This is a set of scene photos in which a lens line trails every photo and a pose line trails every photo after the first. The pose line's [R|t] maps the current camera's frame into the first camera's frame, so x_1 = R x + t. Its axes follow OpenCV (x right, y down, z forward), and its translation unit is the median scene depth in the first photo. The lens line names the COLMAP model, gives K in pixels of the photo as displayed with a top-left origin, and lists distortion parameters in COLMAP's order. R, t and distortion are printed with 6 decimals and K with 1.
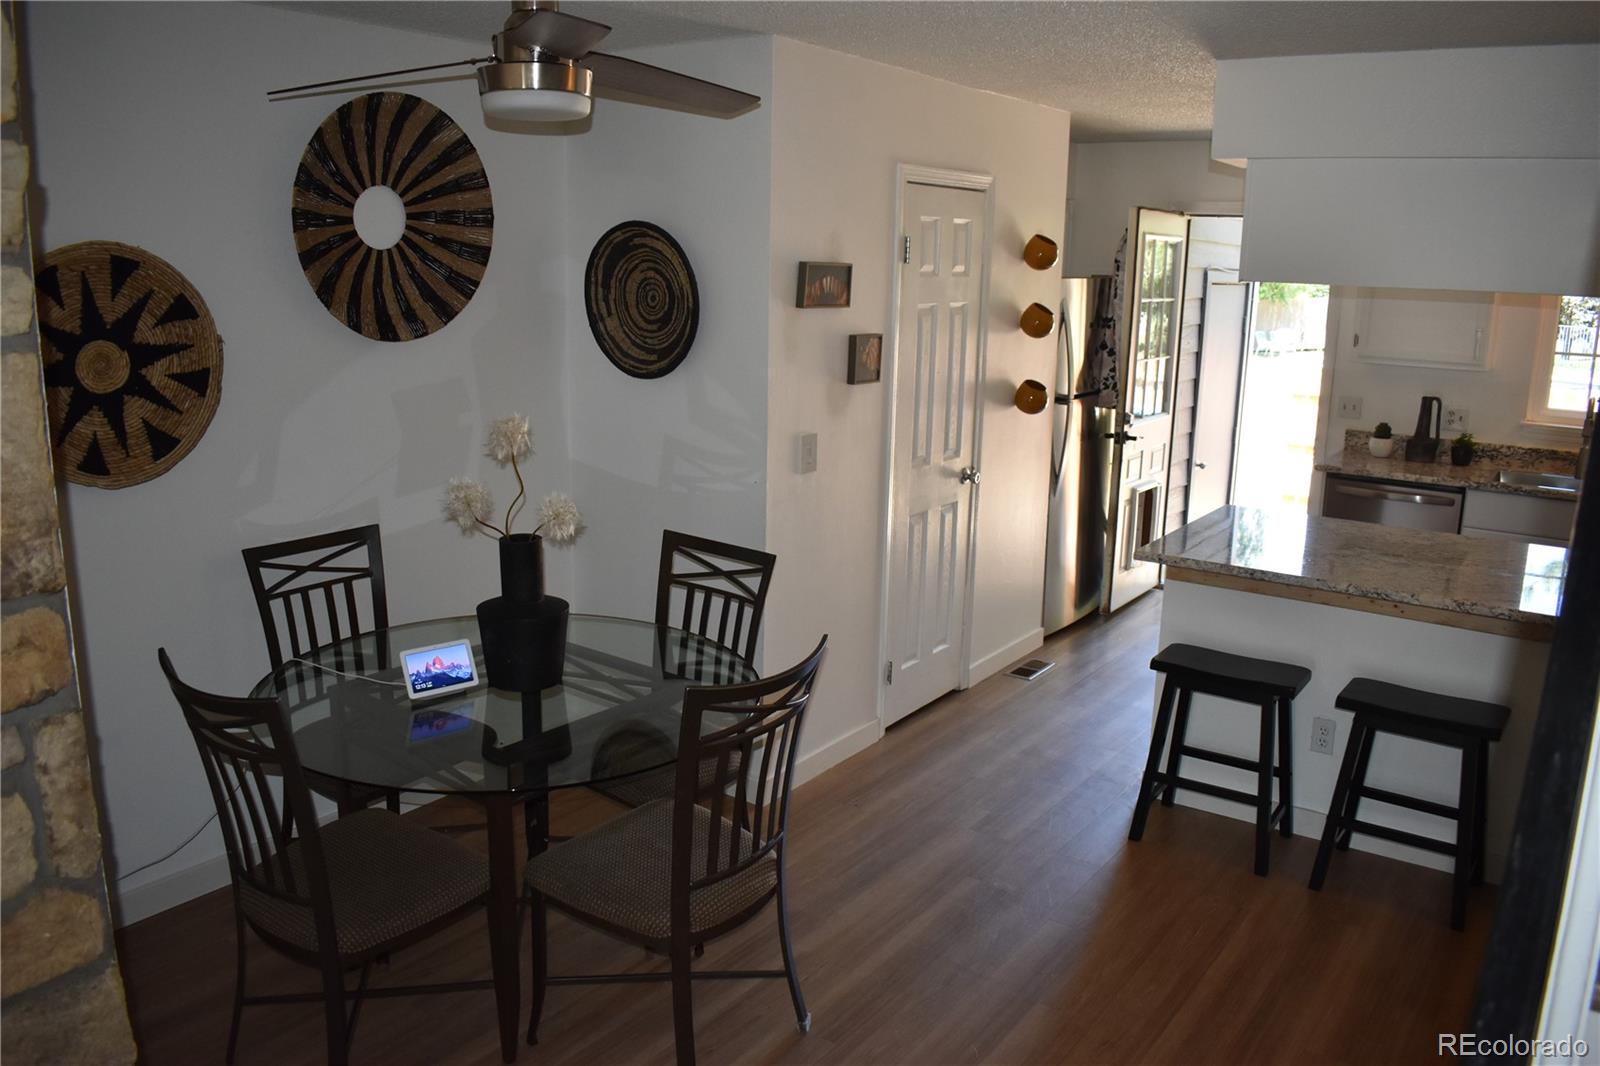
lens RADIAL K [[1241.2, 0, 804.4], [0, 1241.2, 537.5], [0, 0, 1]] dist [-0.098614, 0.011142]
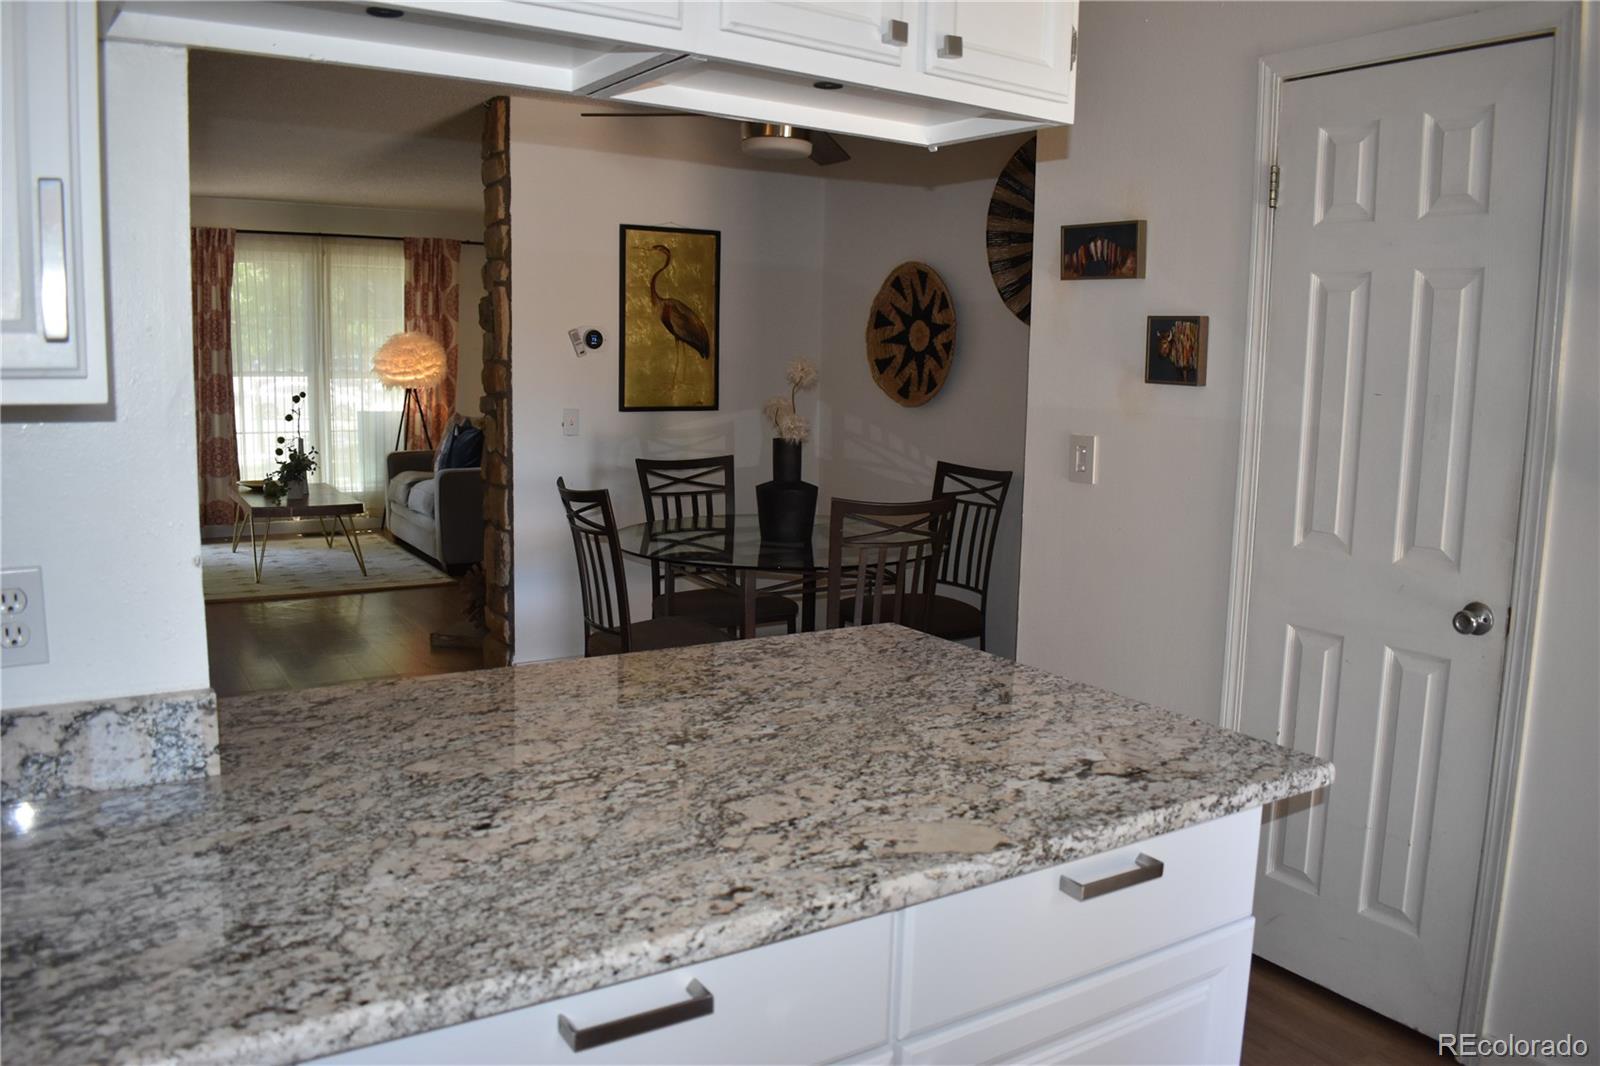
lens RADIAL K [[1241.2, 0, 804.4], [0, 1241.2, 537.5], [0, 0, 1]] dist [-0.098614, 0.011142]
pose [[-0.374898, 0.107352, -0.920830, 0.930287], [-0.235982, 0.949504, 0.206770, -0.161979], [0.896529, 0.294817, -0.330634, 1.261388]]
